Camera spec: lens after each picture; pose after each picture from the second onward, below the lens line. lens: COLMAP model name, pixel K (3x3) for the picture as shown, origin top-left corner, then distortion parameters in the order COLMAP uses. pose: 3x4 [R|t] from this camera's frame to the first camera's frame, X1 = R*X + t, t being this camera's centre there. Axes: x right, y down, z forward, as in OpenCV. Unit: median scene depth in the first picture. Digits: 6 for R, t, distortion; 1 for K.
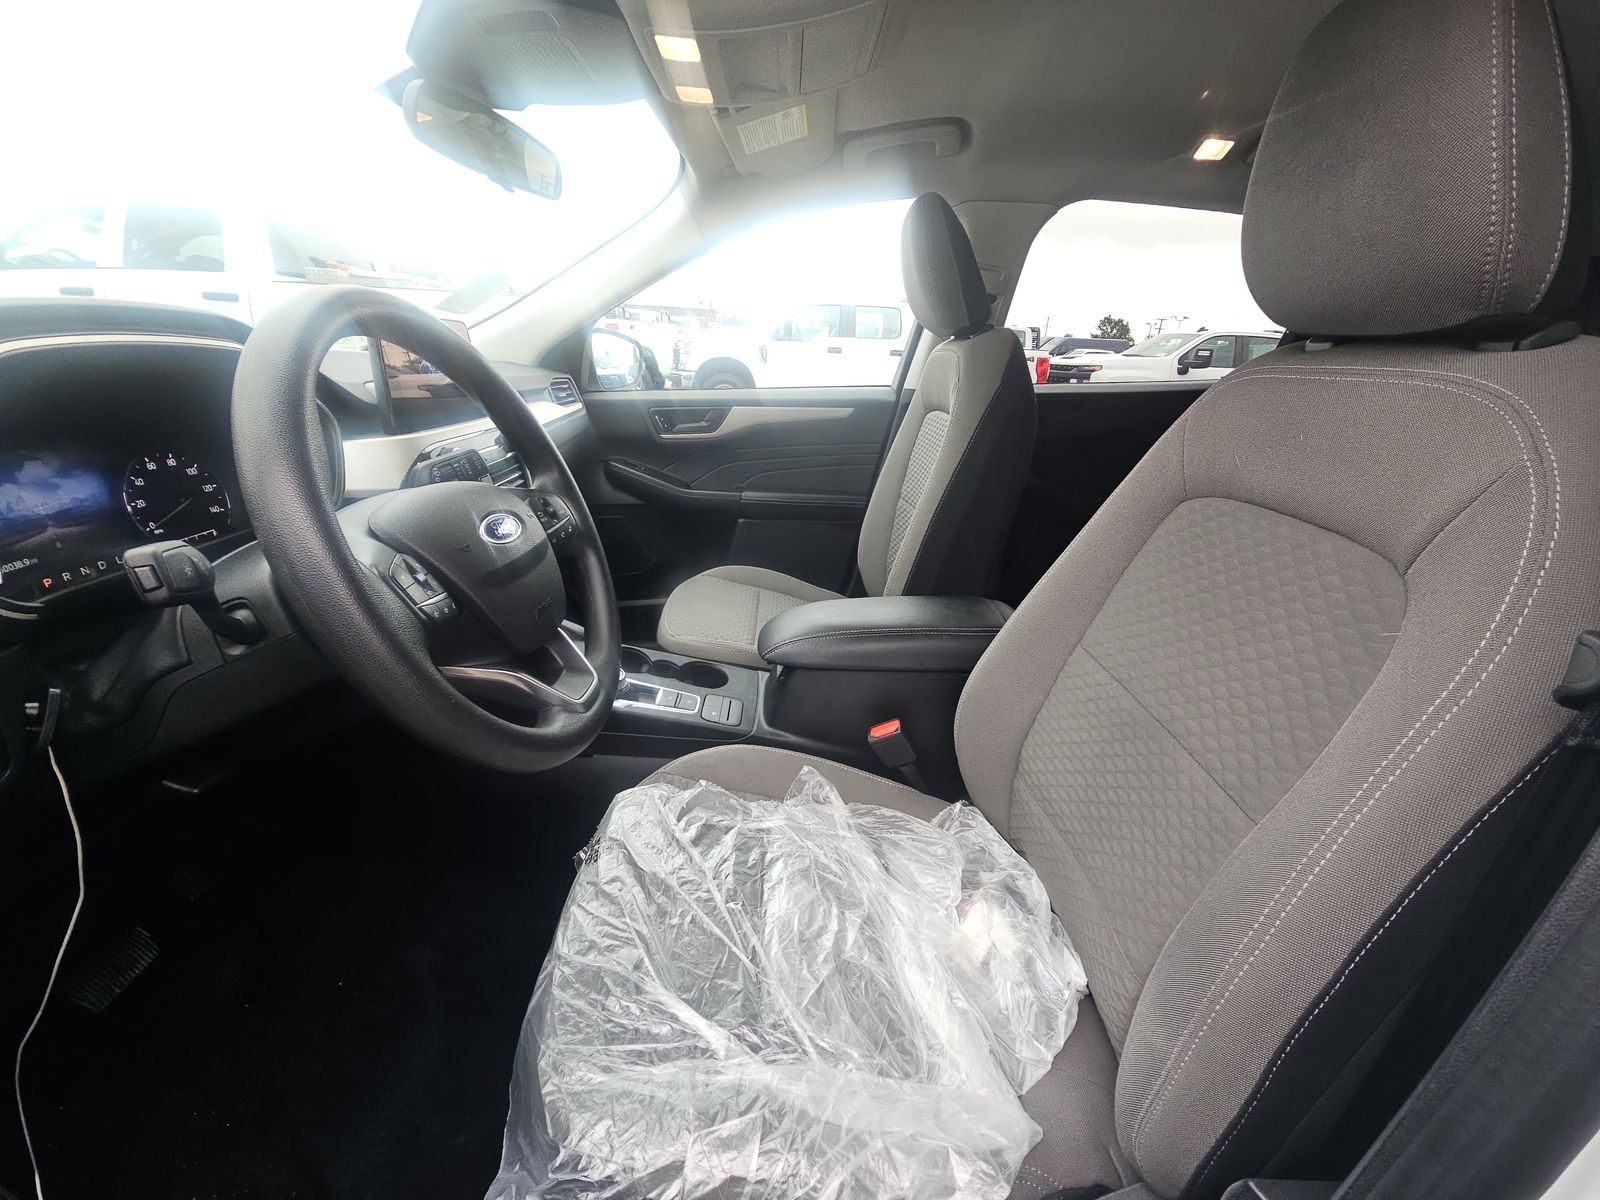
lens RADIAL K [[644.2, 0, 805.8], [0, 644.2, 598.5], [0, 0, 1]] dist [-0.002147, -0.003940]
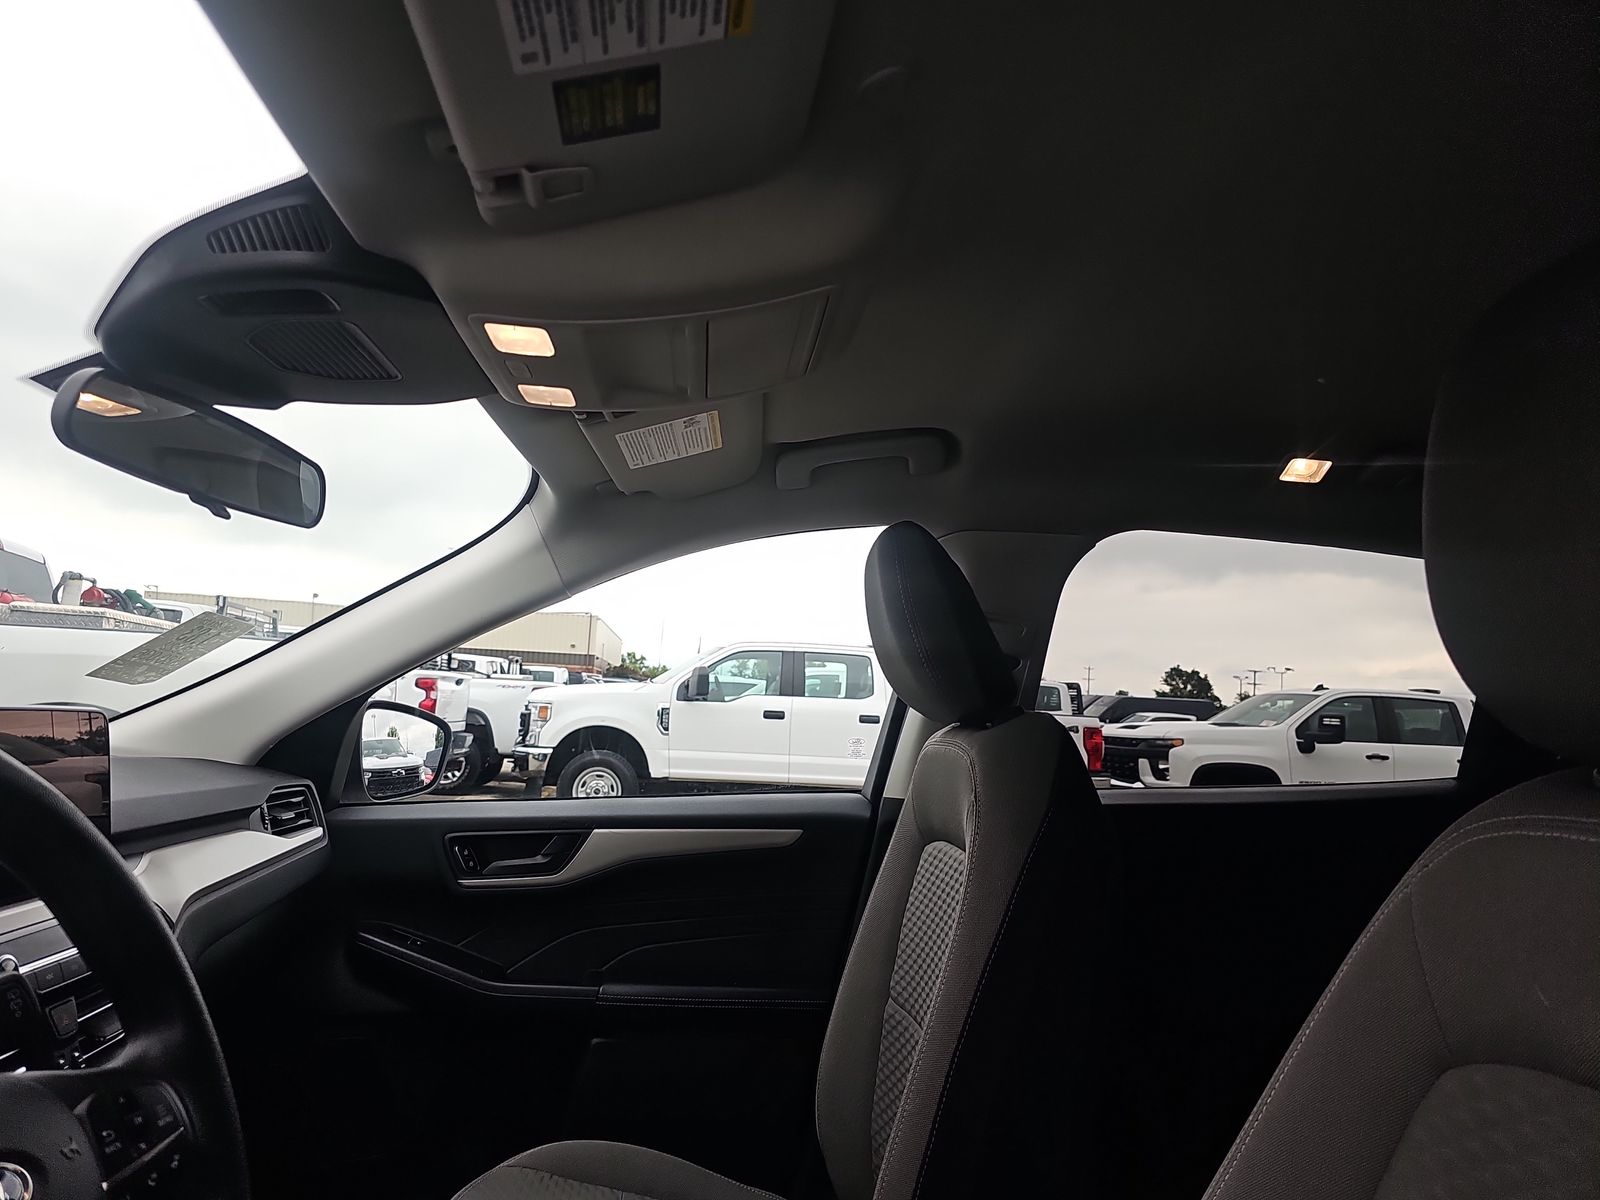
lens RADIAL K [[1063.5, 0, 801.5], [0, 1063.5, 610.6], [0, 0, 1]] dist [0.041666, -0.072265]
pose [[0.997675, 0.004902, 0.067980, 0.012030], [0.026264, 0.892734, -0.449819, -0.055941], [-0.062893, 0.450558, 0.890529, 0.067617]]
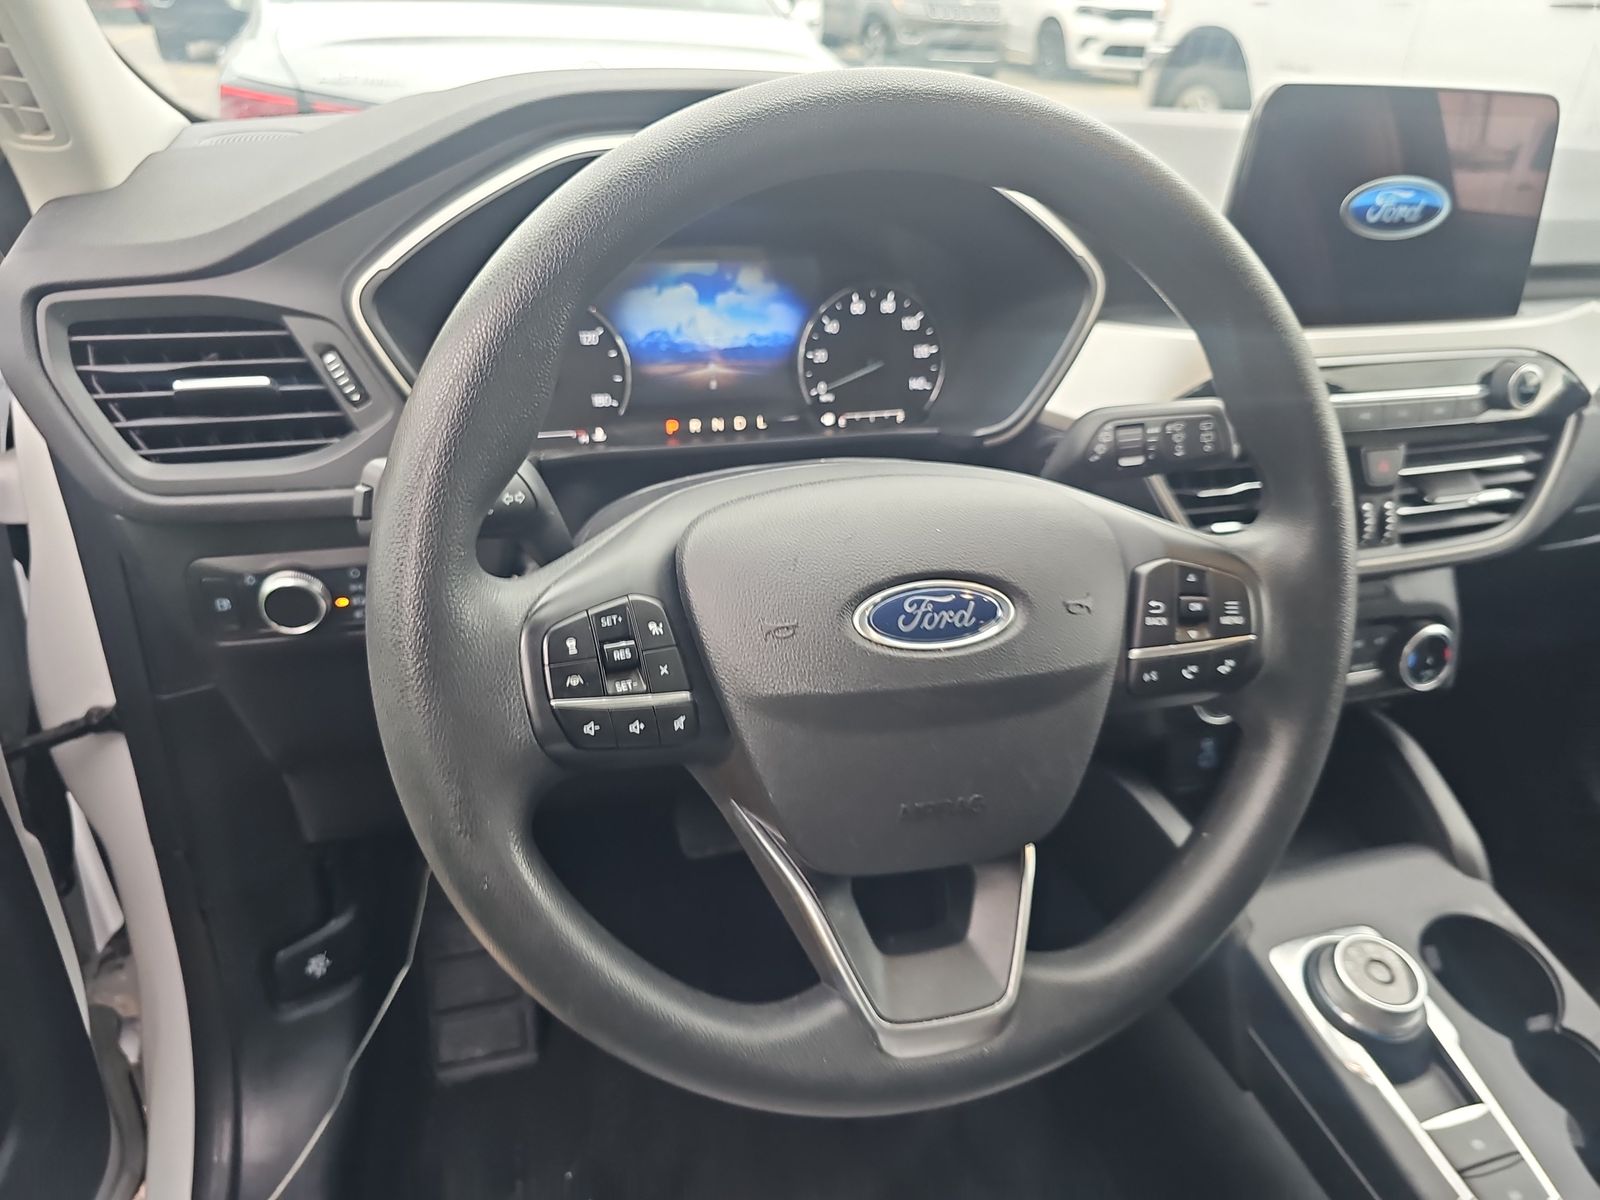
lens RADIAL K [[1063.5, 0, 801.5], [0, 1063.5, 610.6], [0, 0, 1]] dist [0.041666, -0.072265]
pose [[0.272095, 0.444572, -0.853416, 0.063471], [-0.367025, 0.867781, 0.335036, -0.158356], [0.889526, 0.222063, 0.399288, 0.300570]]
